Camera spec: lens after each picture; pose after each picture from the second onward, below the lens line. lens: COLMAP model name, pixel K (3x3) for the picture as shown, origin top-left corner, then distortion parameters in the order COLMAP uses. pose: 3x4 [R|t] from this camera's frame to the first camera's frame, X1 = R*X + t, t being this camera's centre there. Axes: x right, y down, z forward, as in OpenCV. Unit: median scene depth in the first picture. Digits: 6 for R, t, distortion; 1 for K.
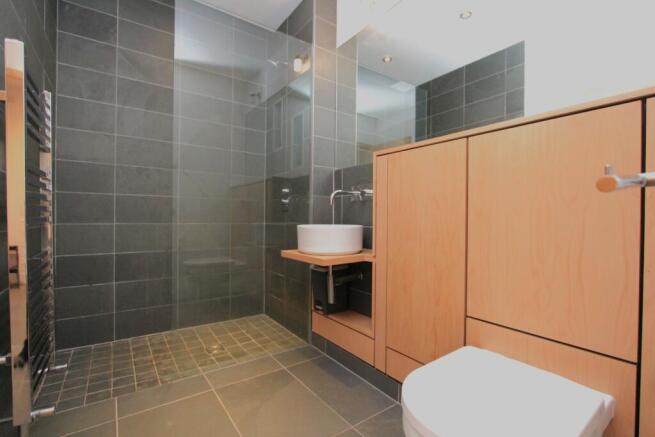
lens RADIAL K [[300.3, 0, 325.9], [0, 300.3, 219.3], [0, 0, 1]] dist [-0.013643, 0.001183]
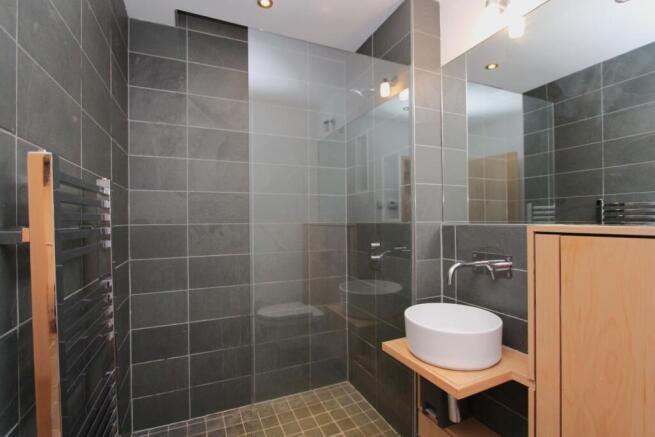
lens RADIAL K [[300.3, 0, 327.3], [0, 300.3, 218.6], [0, 0, 1]] dist [-0.013643, 0.001183]
pose [[0.980416, -0.021488, -0.195764, -0.109861], [0.019607, 0.999741, -0.011541, -0.175842], [0.195962, 0.007477, 0.980583, 0.186543]]
